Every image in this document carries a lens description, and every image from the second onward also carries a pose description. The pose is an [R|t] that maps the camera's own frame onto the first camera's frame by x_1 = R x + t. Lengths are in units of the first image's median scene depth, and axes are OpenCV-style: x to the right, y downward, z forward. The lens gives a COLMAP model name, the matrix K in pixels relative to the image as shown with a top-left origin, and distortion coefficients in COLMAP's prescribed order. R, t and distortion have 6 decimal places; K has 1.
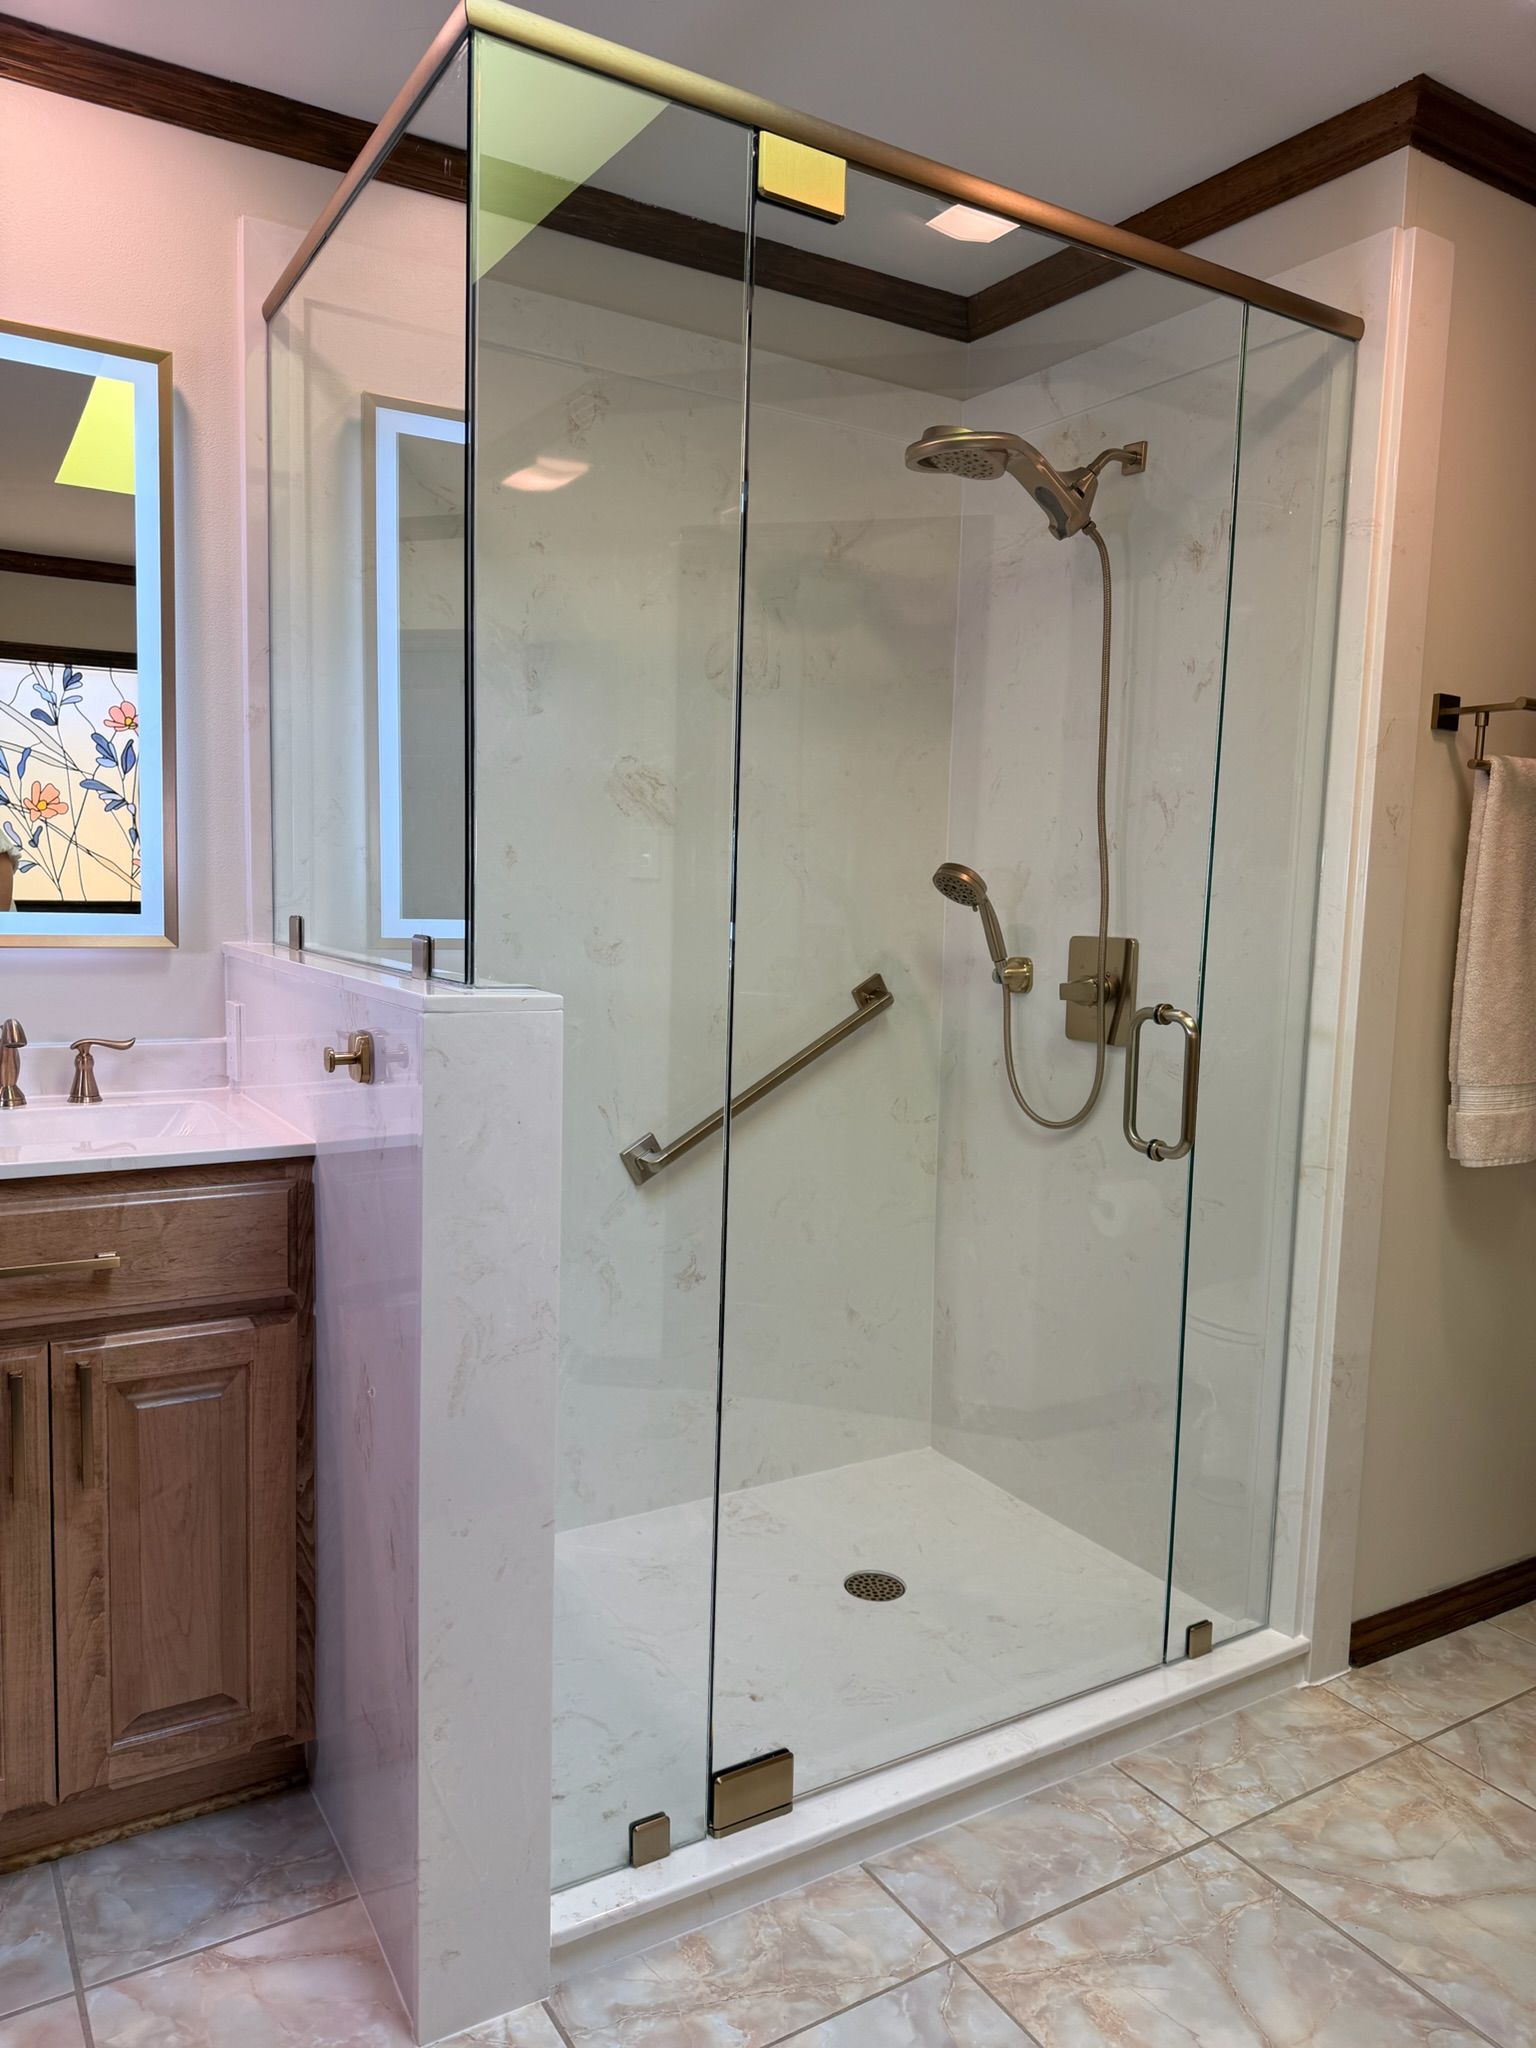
lens RADIAL K [[1464.2, 0, 763.7], [0, 1464.2, 1027.3], [0, 0, 1]] dist [0.085382, -0.001672]
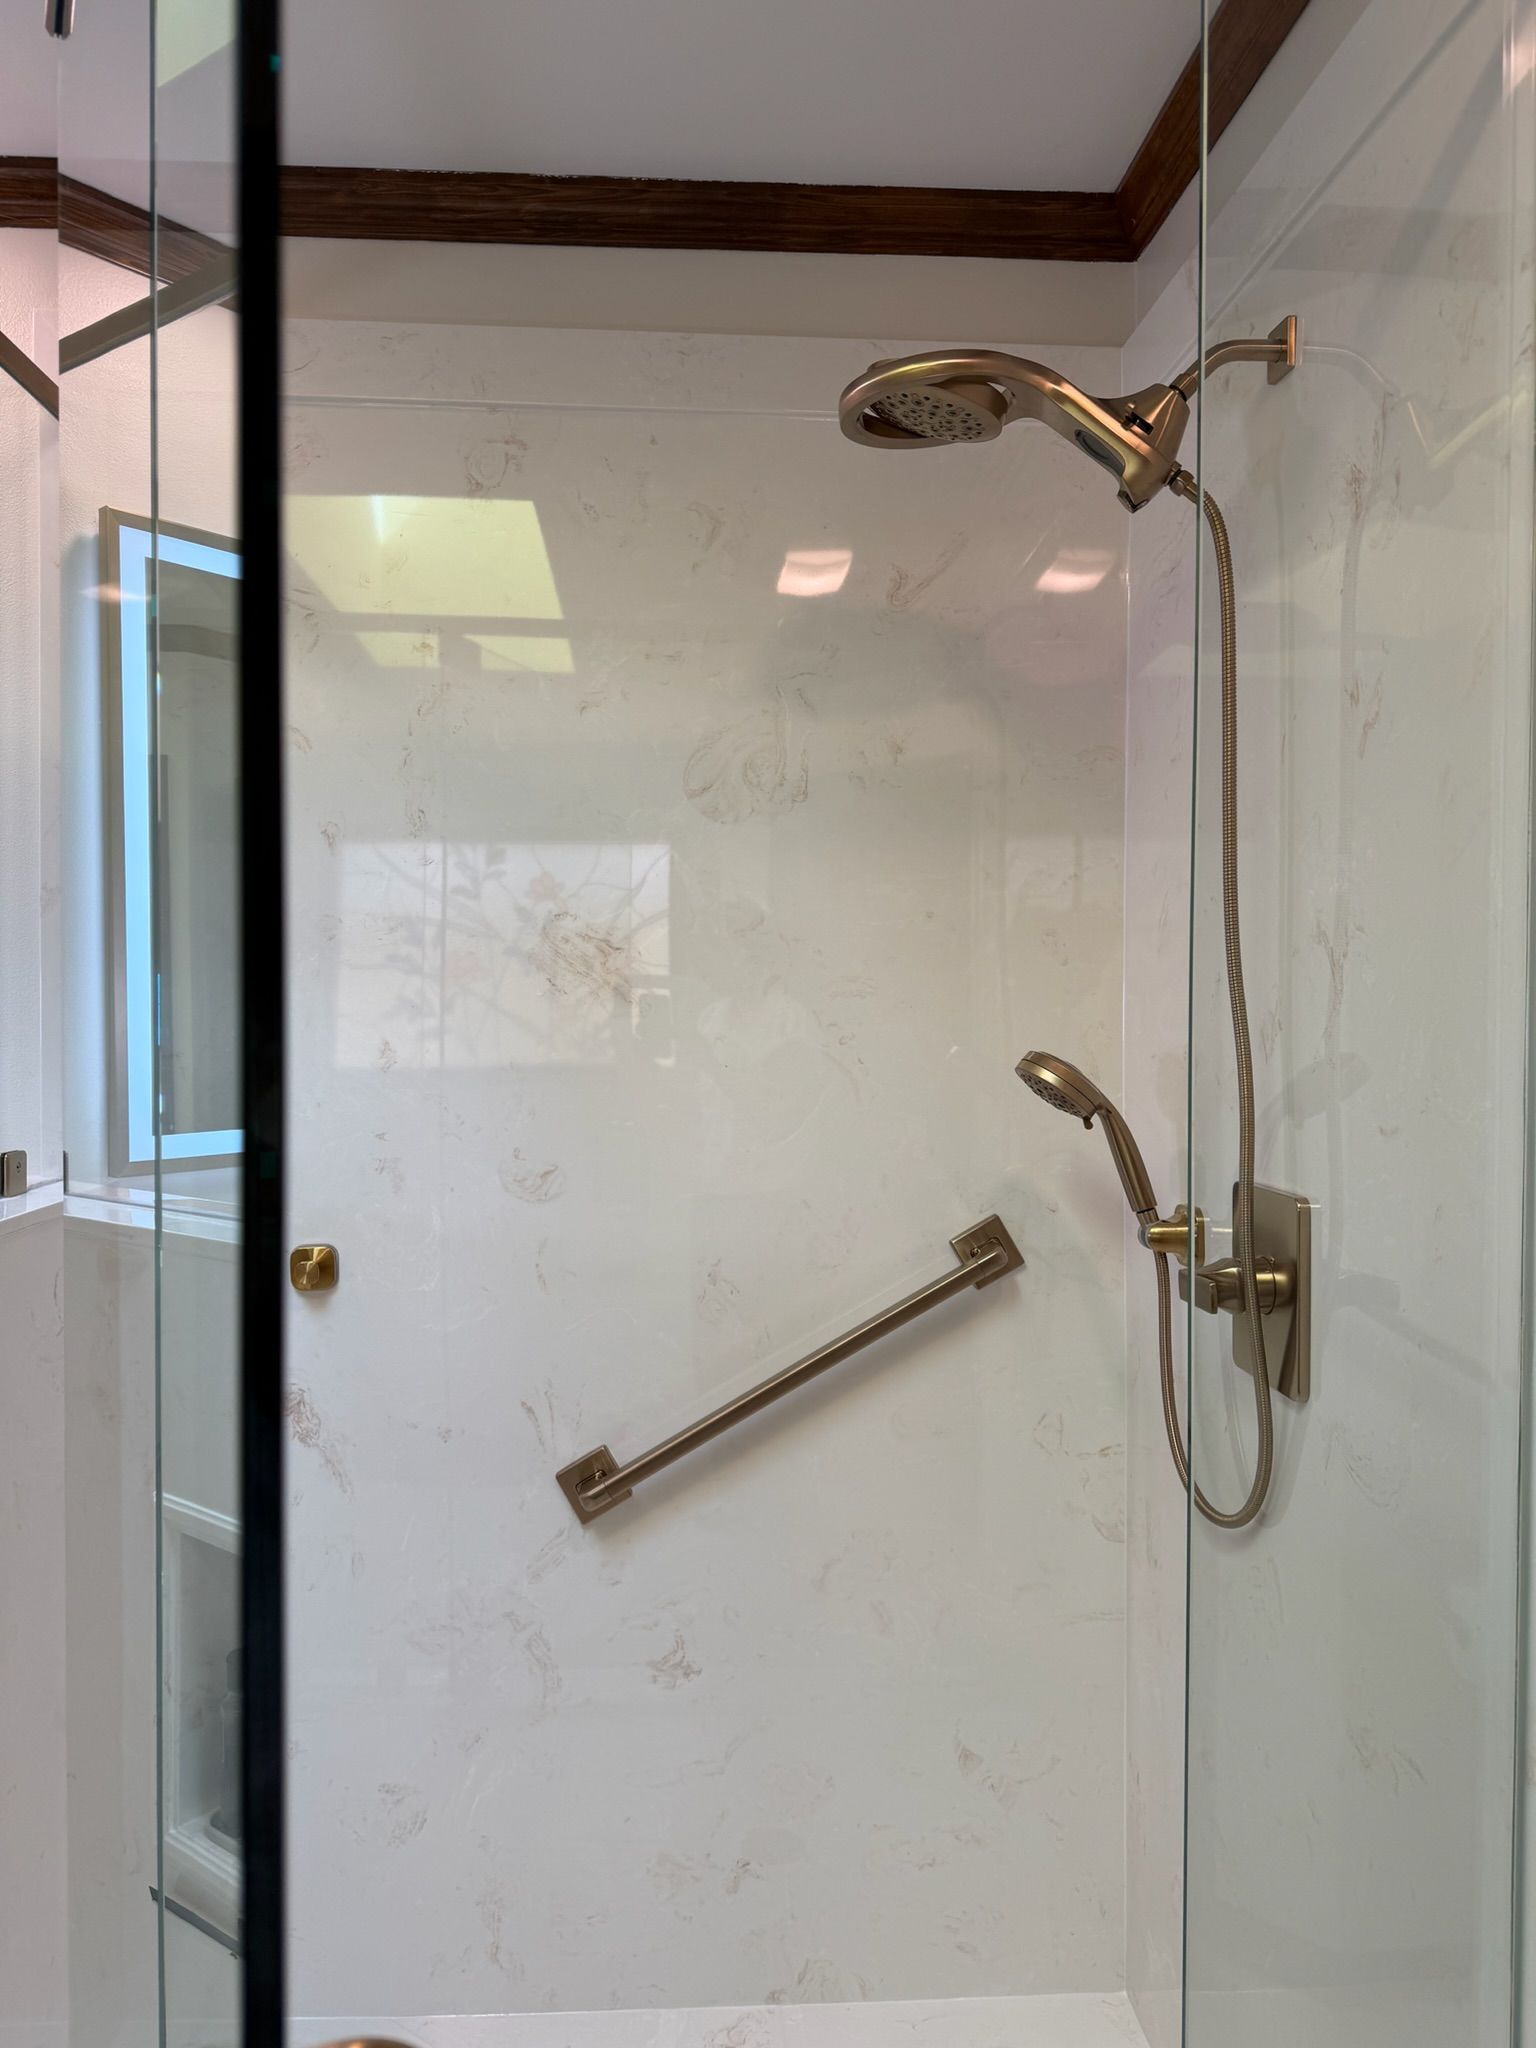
lens RADIAL K [[1464.2, 0, 765.2], [0, 1464.2, 1017.0], [0, 0, 1]] dist [0.085382, -0.001672]
pose [[0.877324, -0.020207, -0.479472, 0.326591], [-0.025254, 0.995785, -0.088177, -0.069688], [0.479233, 0.089468, 0.873116, 0.406286]]
